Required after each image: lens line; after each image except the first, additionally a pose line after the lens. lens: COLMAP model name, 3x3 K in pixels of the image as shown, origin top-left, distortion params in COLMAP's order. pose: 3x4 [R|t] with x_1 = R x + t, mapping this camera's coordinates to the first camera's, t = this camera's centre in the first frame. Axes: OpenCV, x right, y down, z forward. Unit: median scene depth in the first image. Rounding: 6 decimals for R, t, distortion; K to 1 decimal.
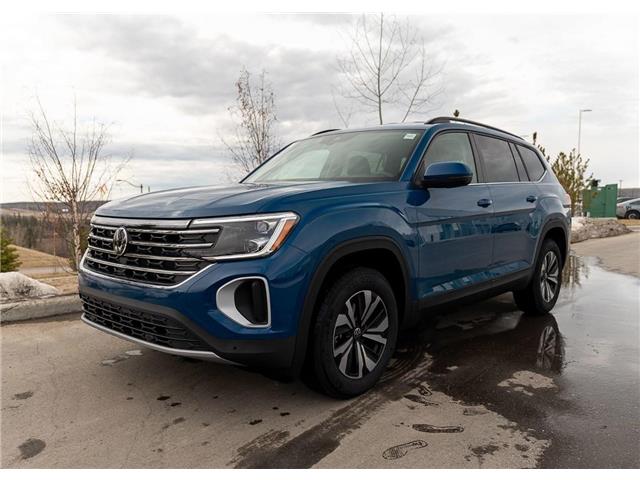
lens RADIAL K [[614.3, 0, 320.0], [0, 614.3, 240.0], [0, 0, 1]] dist [-0.002558, -0.010847]
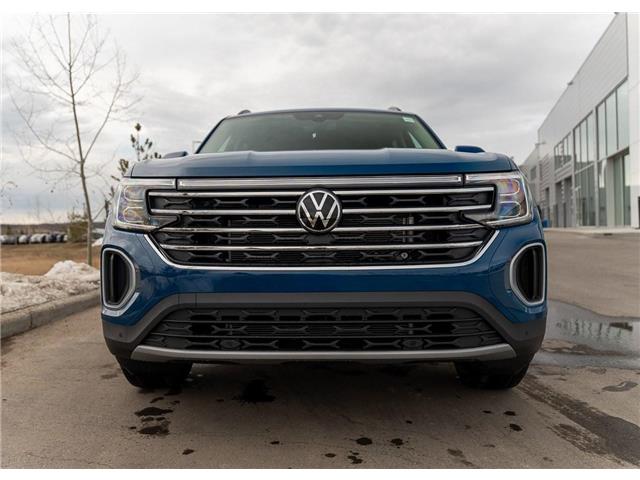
lens RADIAL K [[614.3, 0, 320.0], [0, 614.3, 240.0], [0, 0, 1]] dist [-0.002558, -0.010847]
pose [[0.706932, -0.026910, 0.706770, -0.863826], [0.074488, 0.996551, -0.036561, 0.061257], [-0.703348, 0.078492, 0.706499, 0.596376]]
